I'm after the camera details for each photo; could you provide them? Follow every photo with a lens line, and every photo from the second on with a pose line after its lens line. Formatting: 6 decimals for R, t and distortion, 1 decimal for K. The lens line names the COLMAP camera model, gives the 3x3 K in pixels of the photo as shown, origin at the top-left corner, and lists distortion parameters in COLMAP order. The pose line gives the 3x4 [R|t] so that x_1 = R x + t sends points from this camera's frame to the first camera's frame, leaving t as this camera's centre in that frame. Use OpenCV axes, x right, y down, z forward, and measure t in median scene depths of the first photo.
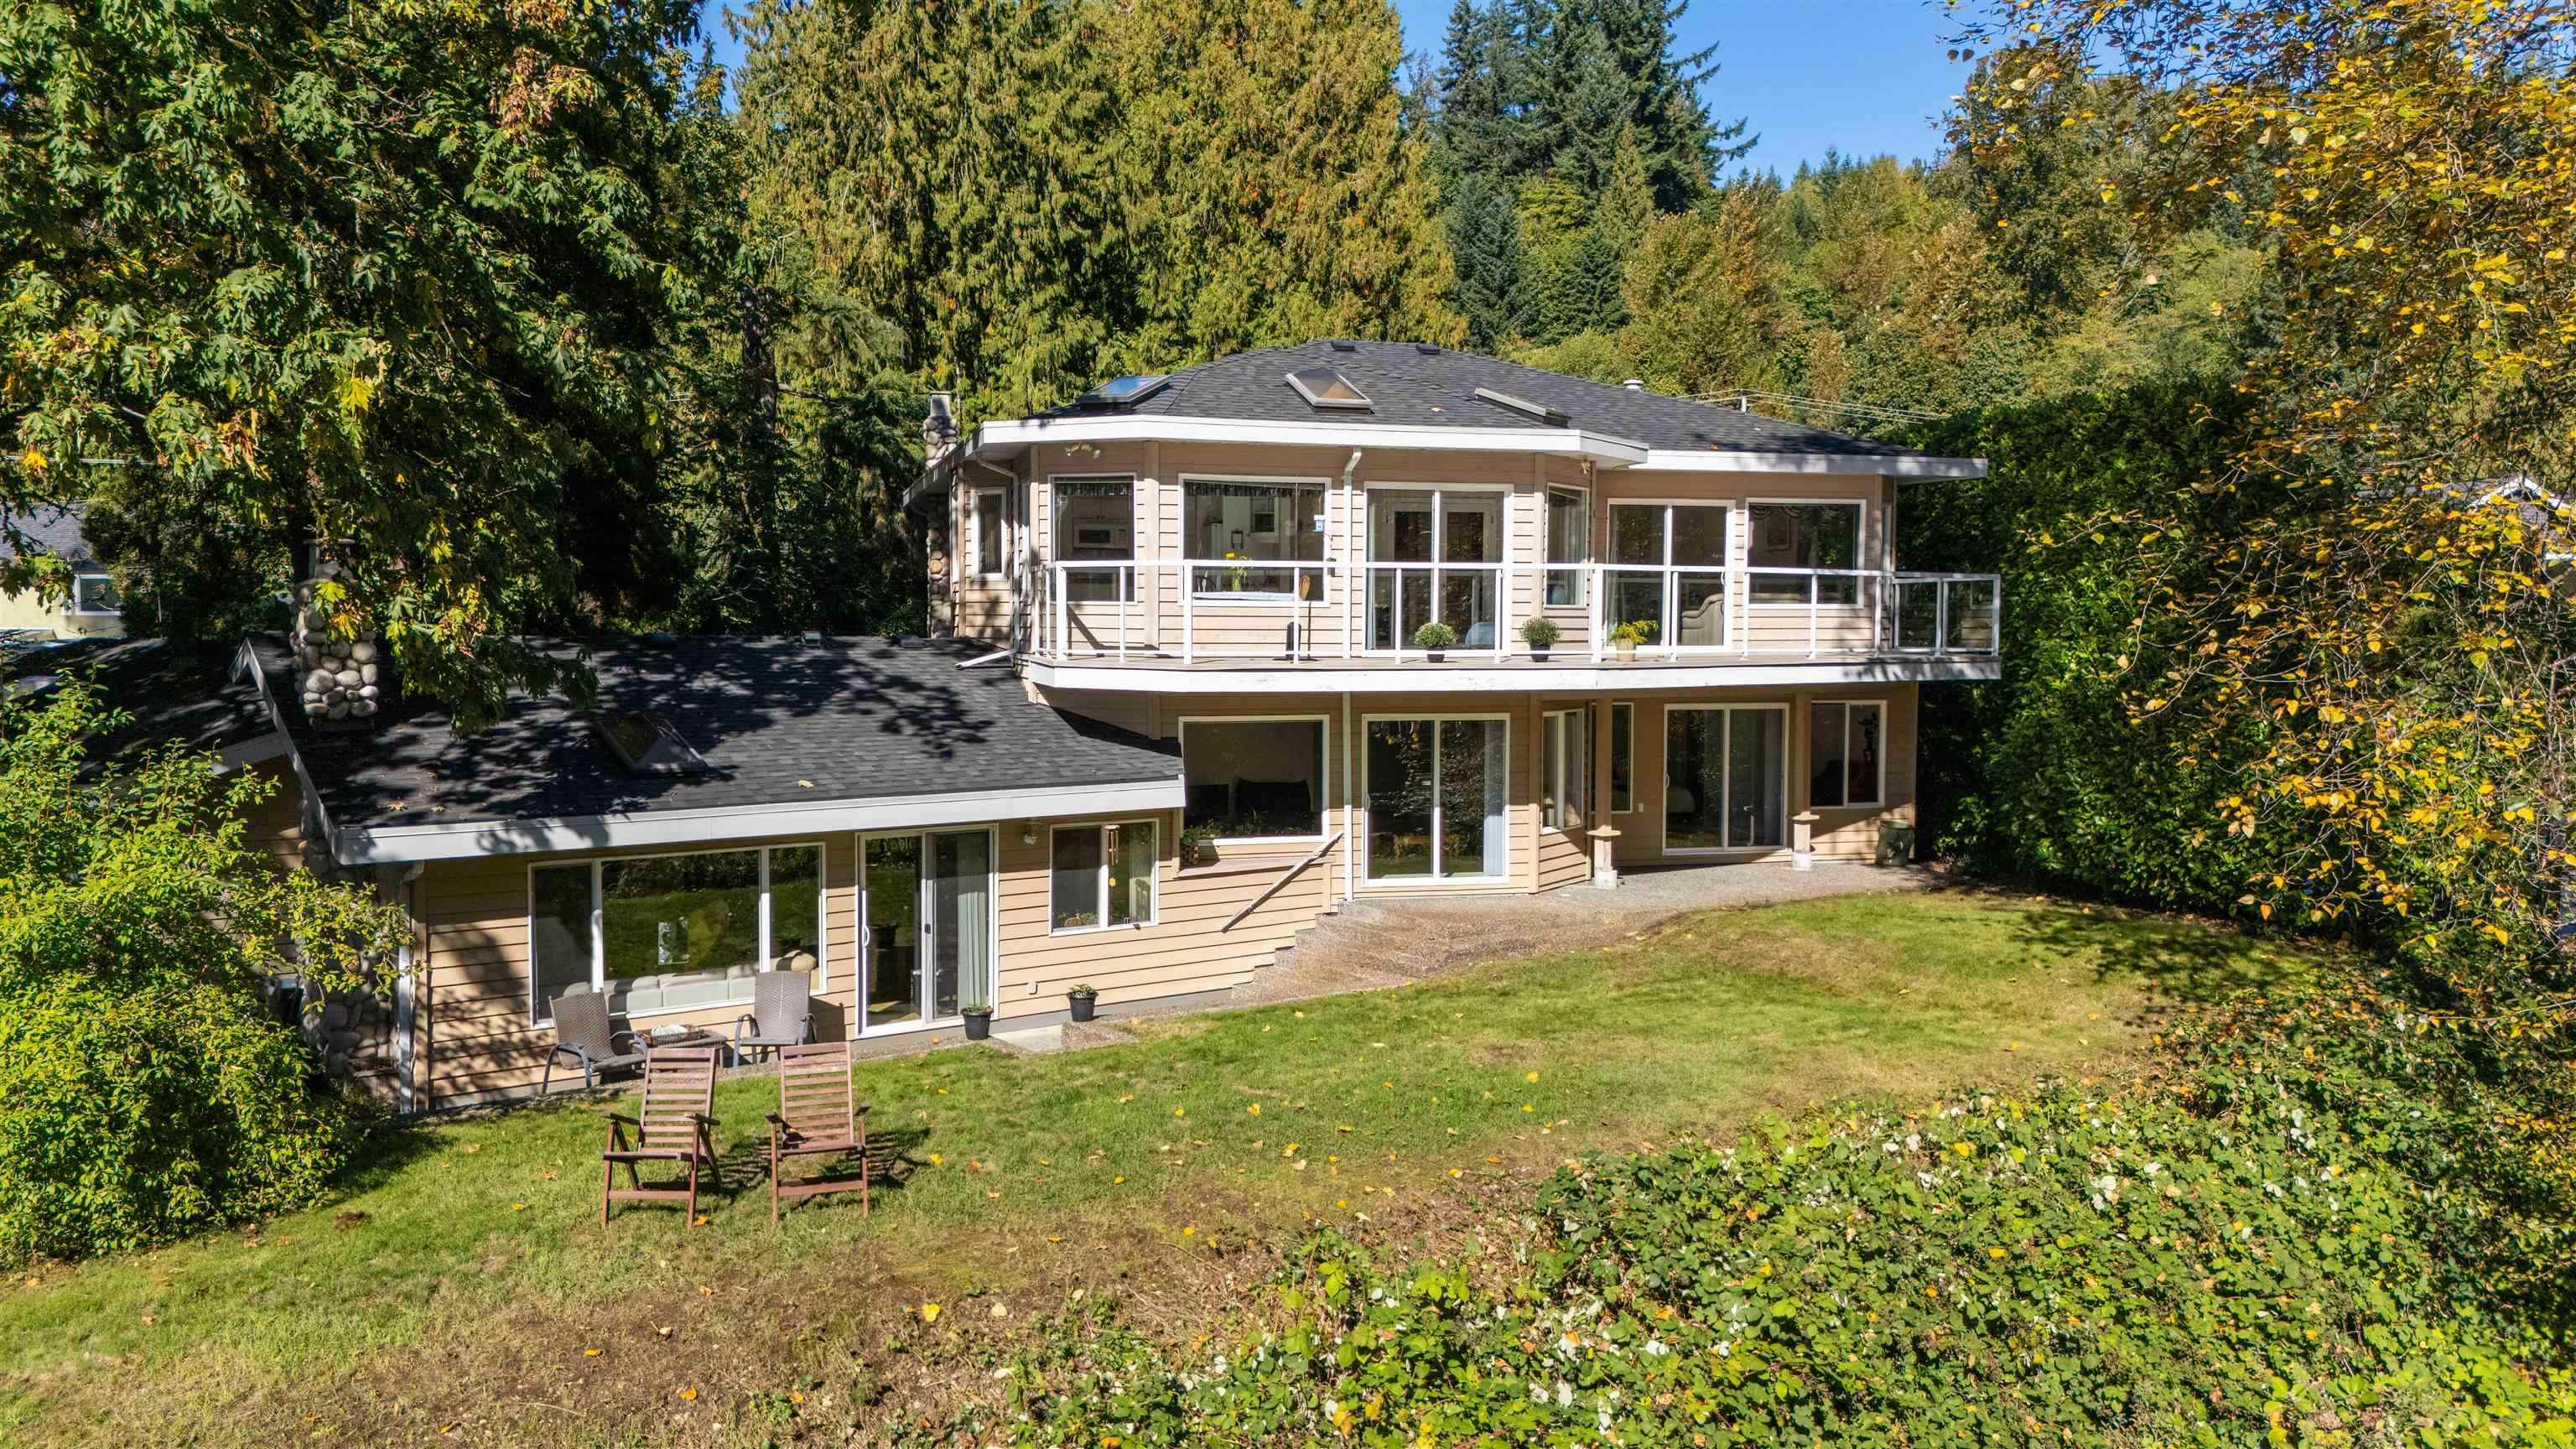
lens RADIAL K [[1921.5, 0, 1295.7], [0, 1921.5, 696.5], [0, 0, 1]] dist [0.086869, -0.079560]
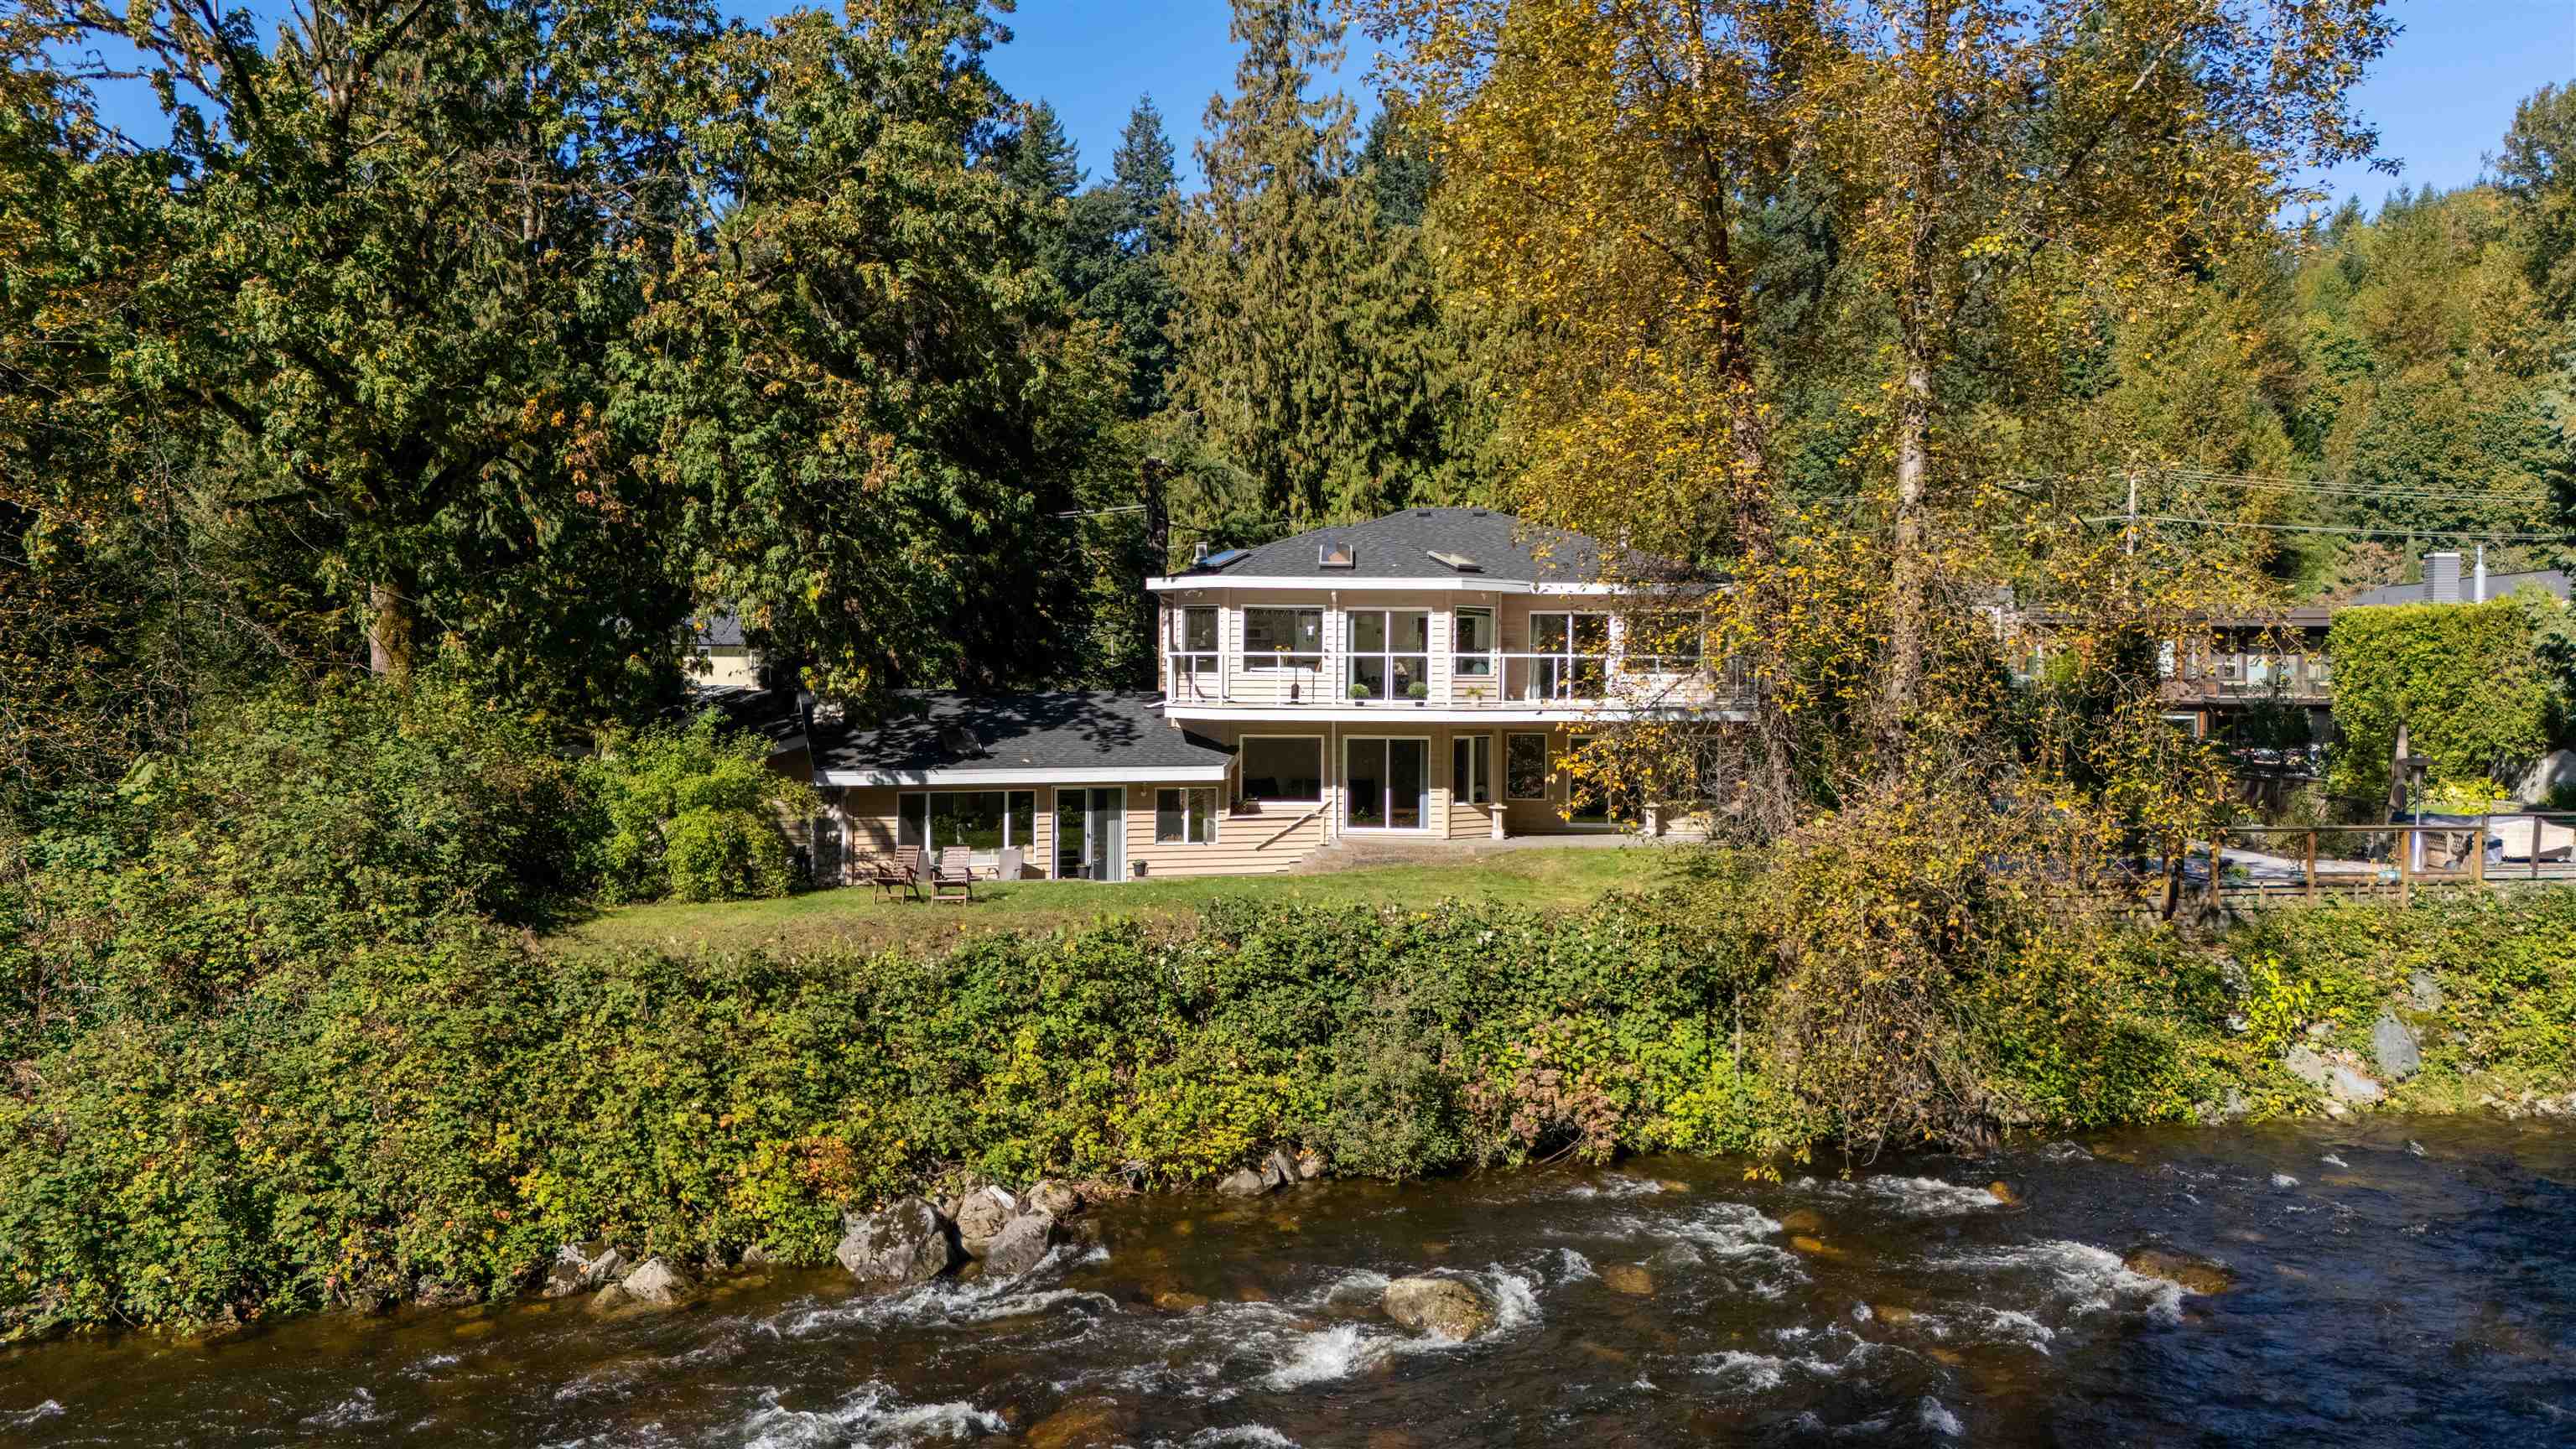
lens RADIAL K [[1921.5, 0, 1295.7], [0, 1921.5, 696.5], [0, 0, 1]] dist [0.086869, -0.079560]
pose [[0.954360, 0.006370, -0.298589, 0.528335], [-0.015429, 0.999489, -0.027993, 0.024137], [0.298258, 0.031322, 0.953971, -0.733821]]
